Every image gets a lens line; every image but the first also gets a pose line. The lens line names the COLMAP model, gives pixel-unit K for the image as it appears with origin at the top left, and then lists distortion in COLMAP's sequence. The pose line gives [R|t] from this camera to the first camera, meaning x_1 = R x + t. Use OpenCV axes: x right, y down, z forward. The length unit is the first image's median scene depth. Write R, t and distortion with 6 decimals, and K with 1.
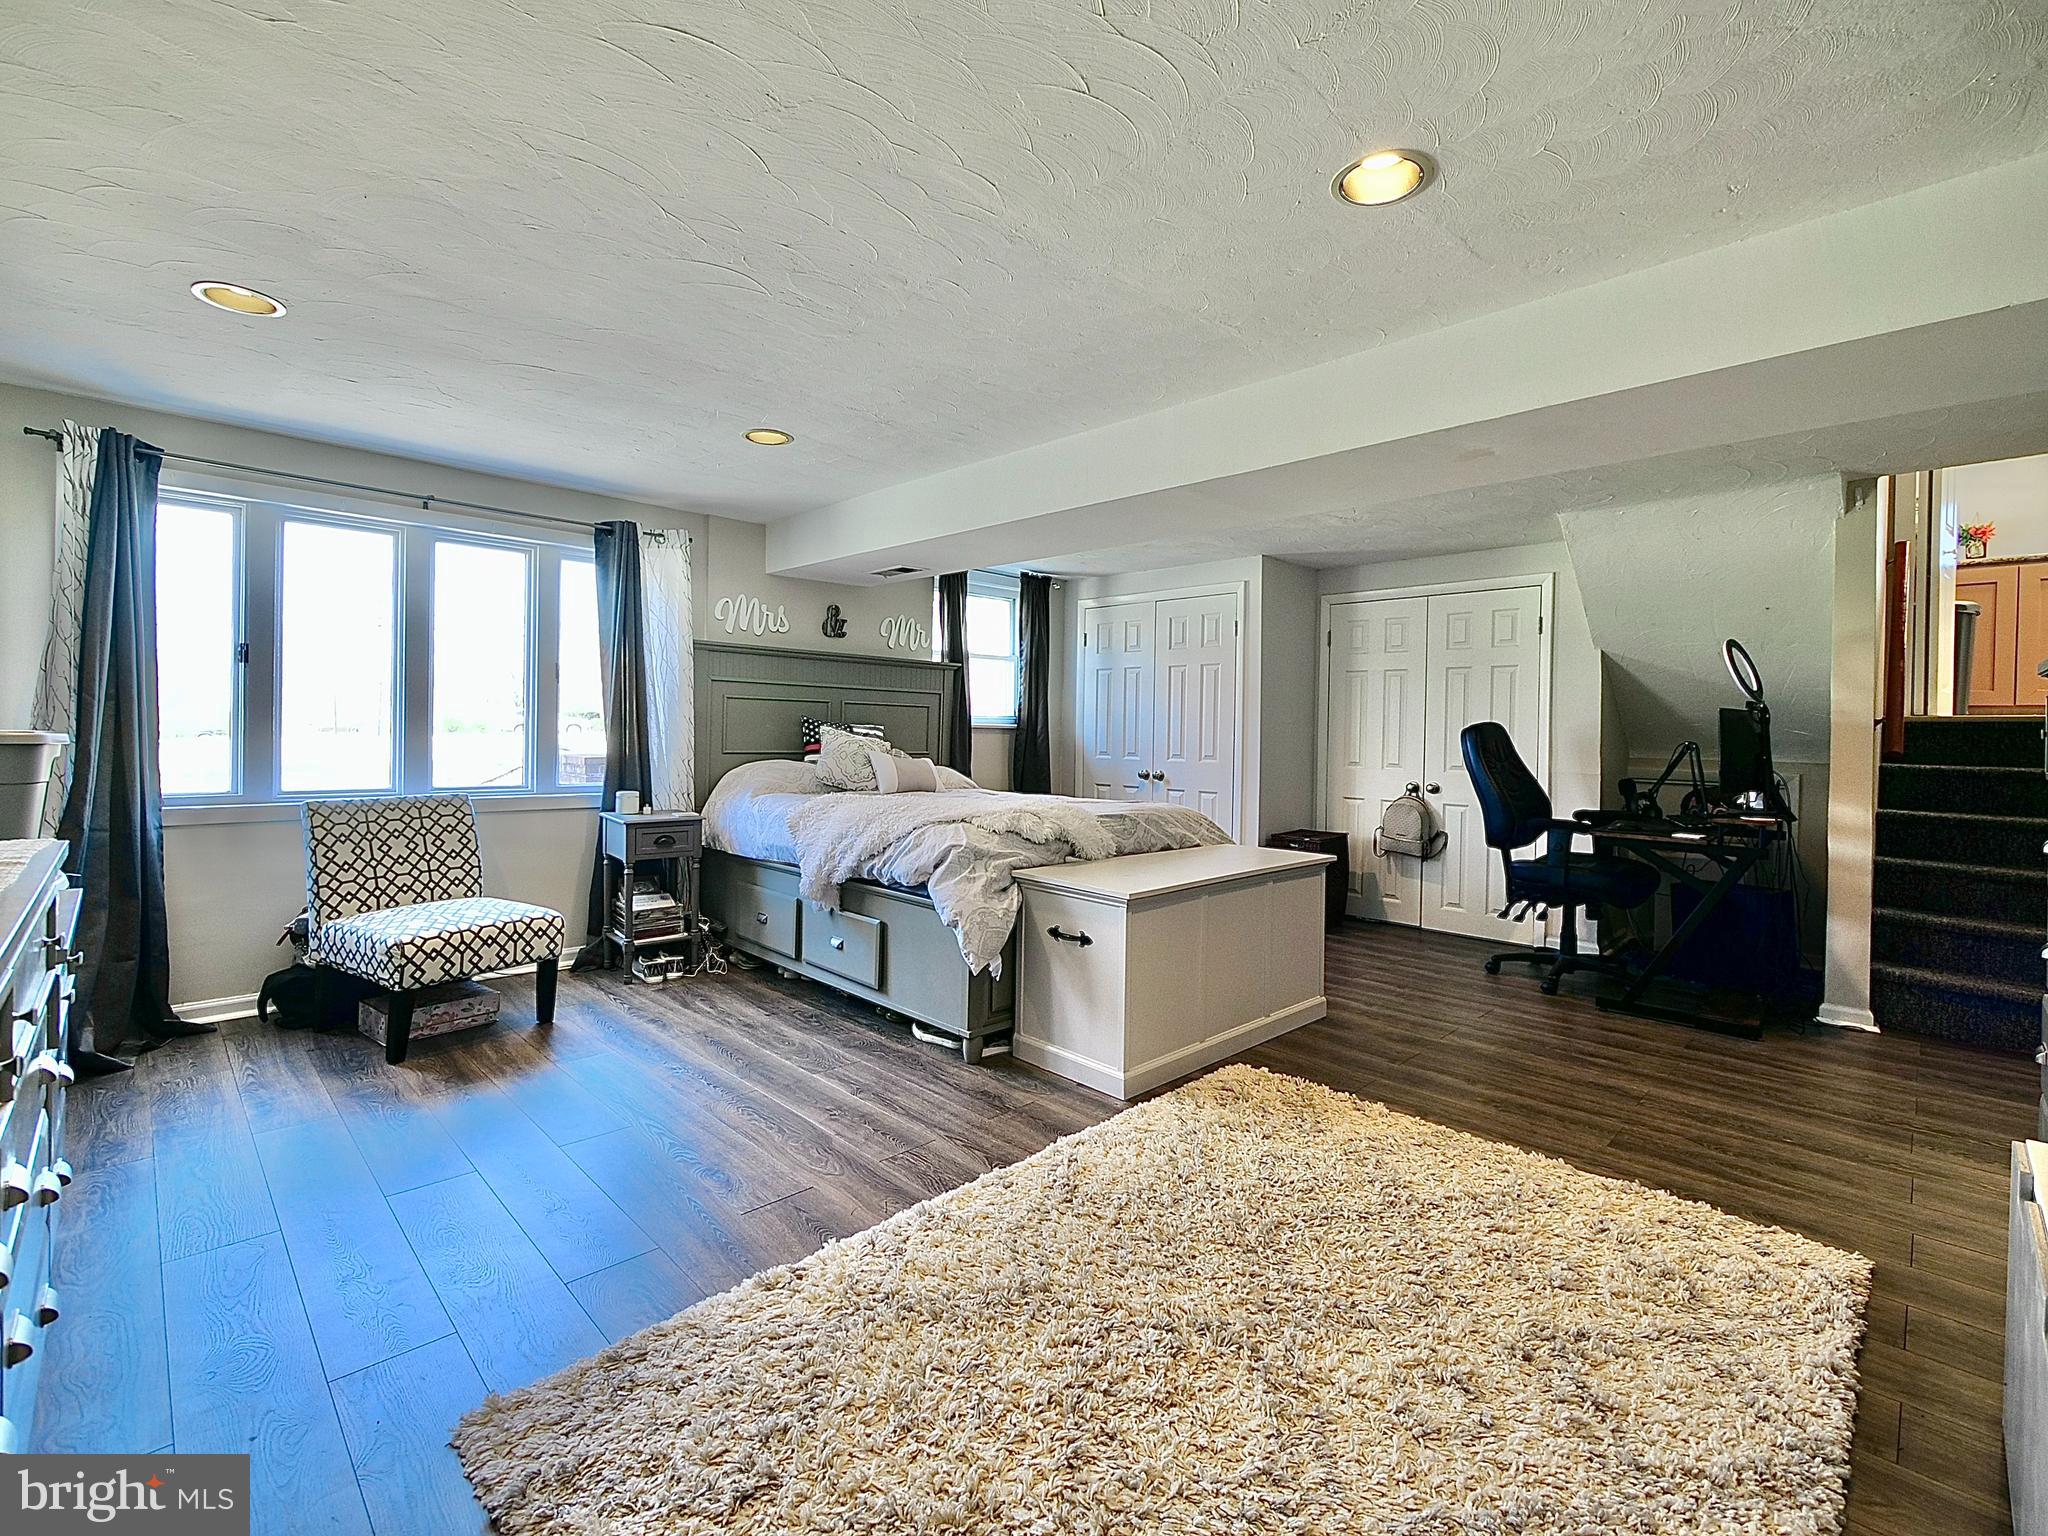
lens RADIAL K [[911.4, 0, 1024.9], [0, 911.4, 749.0], [0, 0, 1]] dist [0.000748, -0.000877]
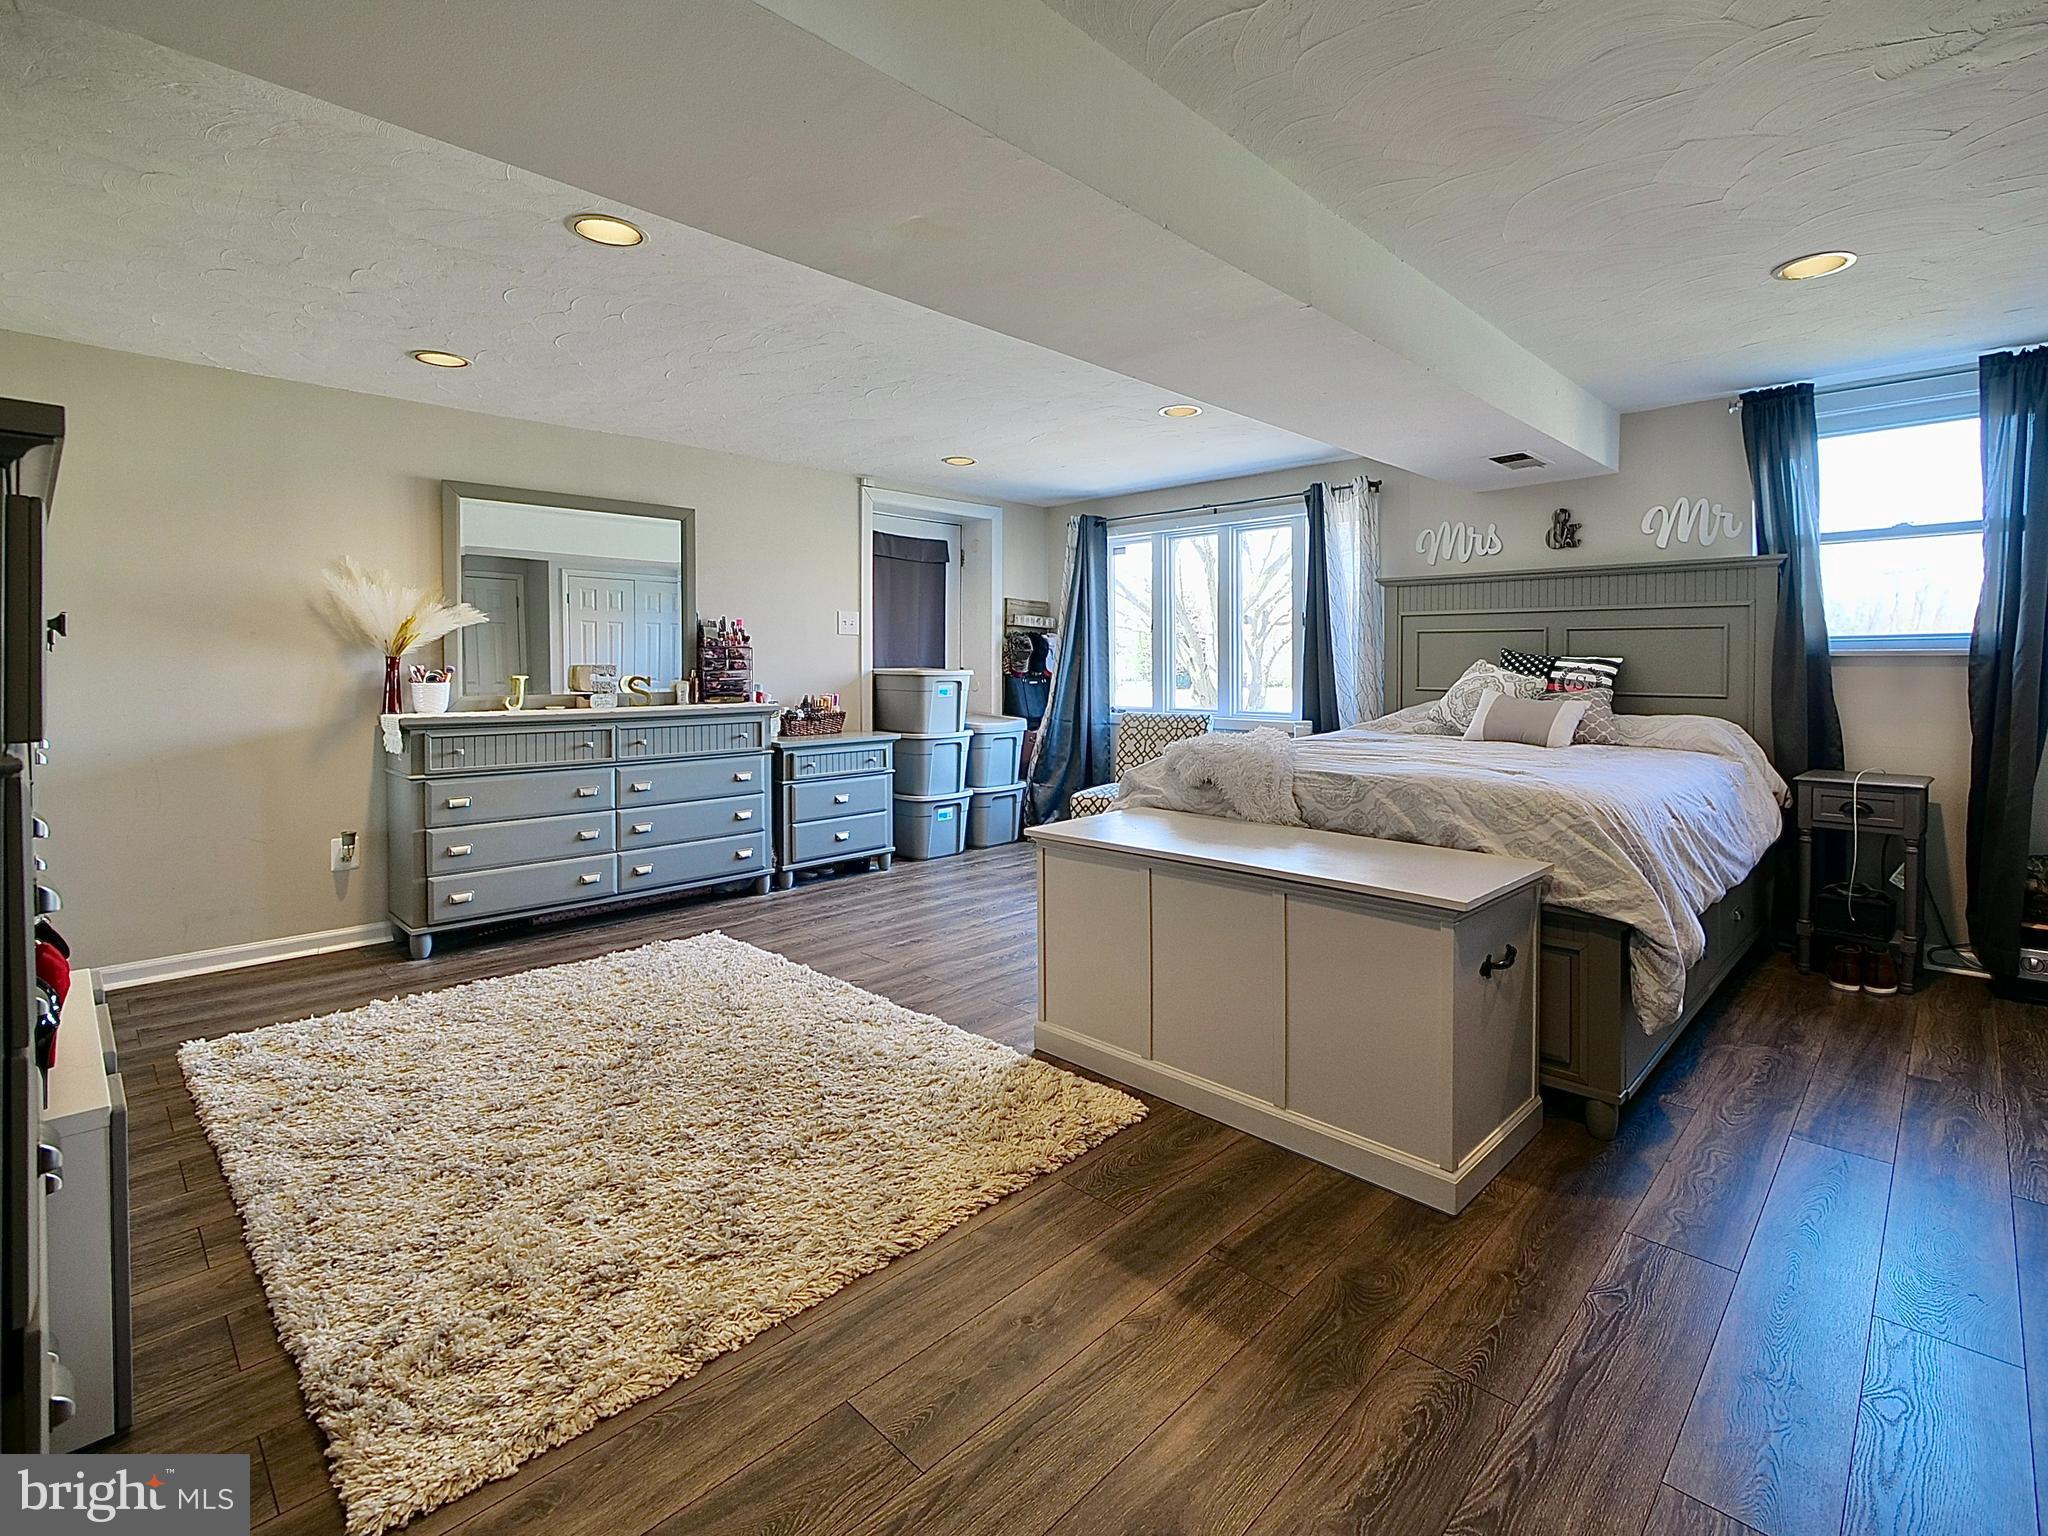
lens RADIAL K [[911.4, 0, 1042.8], [0, 911.4, 679.5], [0, 0, 1]] dist [0.000748, -0.000877]
pose [[0.042232, -0.002367, -0.999105, 0.660972], [-0.021697, 0.999759, -0.003285, 0.004446], [0.998872, 0.021817, 0.042171, 0.603148]]
